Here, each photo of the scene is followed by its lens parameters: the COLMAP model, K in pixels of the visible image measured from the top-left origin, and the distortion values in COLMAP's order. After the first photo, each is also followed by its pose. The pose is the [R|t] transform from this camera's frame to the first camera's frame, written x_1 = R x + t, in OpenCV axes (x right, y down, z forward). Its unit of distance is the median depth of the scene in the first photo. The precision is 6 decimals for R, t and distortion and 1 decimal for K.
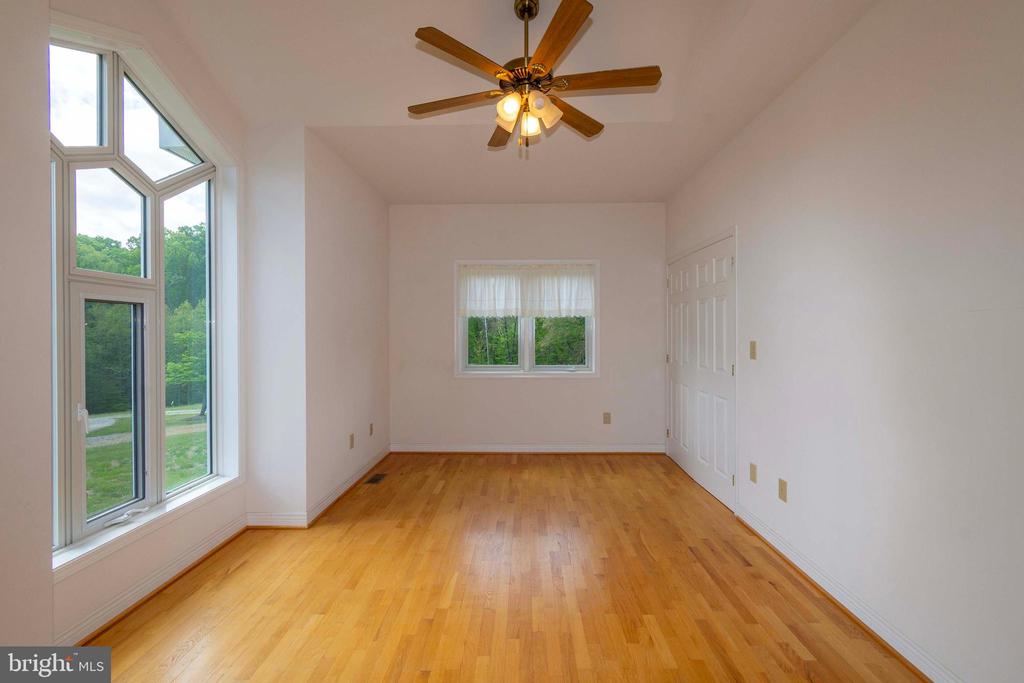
lens RADIAL K [[452.6, 0, 514.5], [0, 452.6, 335.7], [0, 0, 1]] dist [0.004115, -0.001404]
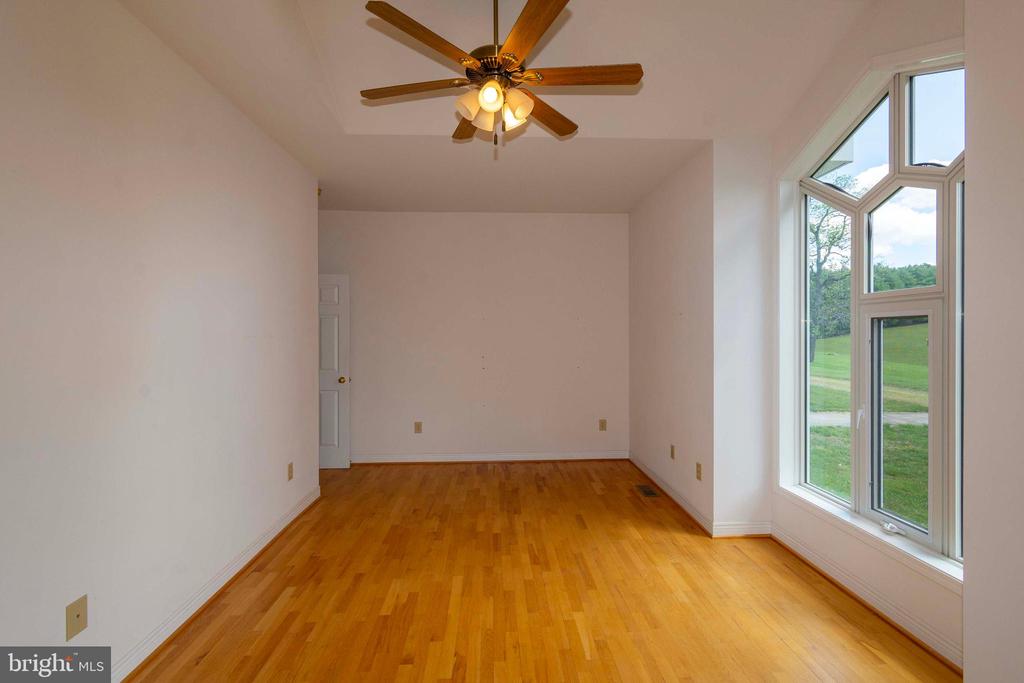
lens RADIAL K [[452.6, 0, 514.5], [0, 452.6, 335.7], [0, 0, 1]] dist [0.004115, -0.001404]
pose [[-0.997325, 0.005272, -0.072911, 0.037823], [0.004731, 0.999960, 0.007585, -0.028157], [0.072948, 0.007220, -0.997310, 1.231223]]
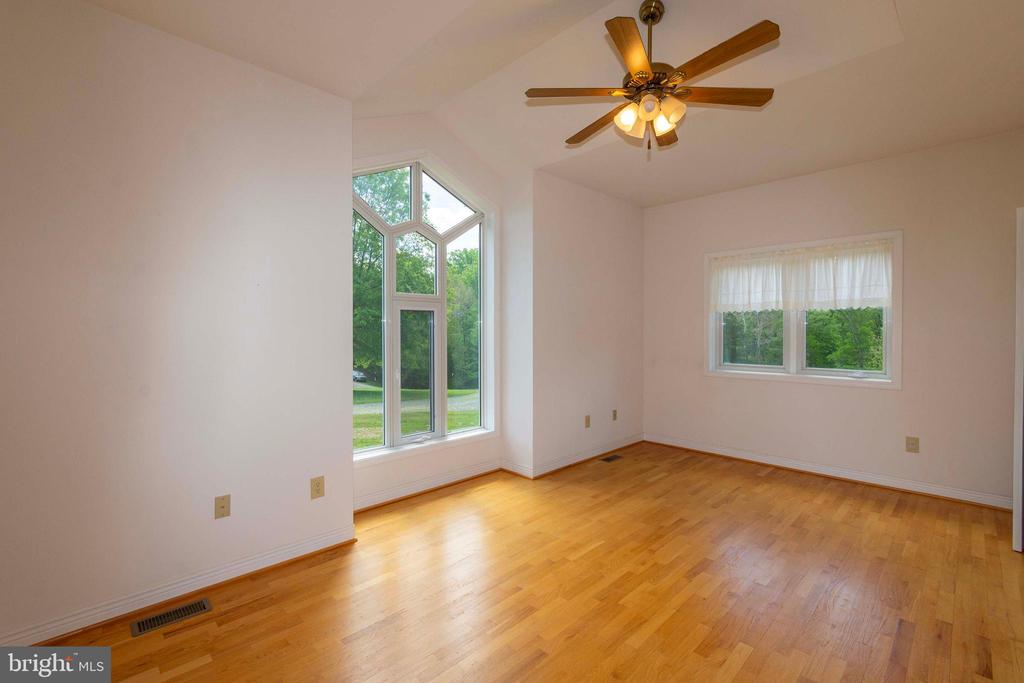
lens RADIAL K [[452.6, 0, 514.5], [0, 452.6, 335.7], [0, 0, 1]] dist [0.004115, -0.001404]
pose [[0.721036, 0.009216, -0.692837, 0.341298], [-0.004200, 0.999951, 0.008930, 0.001323], [0.692885, -0.003529, 0.721039, 0.025324]]
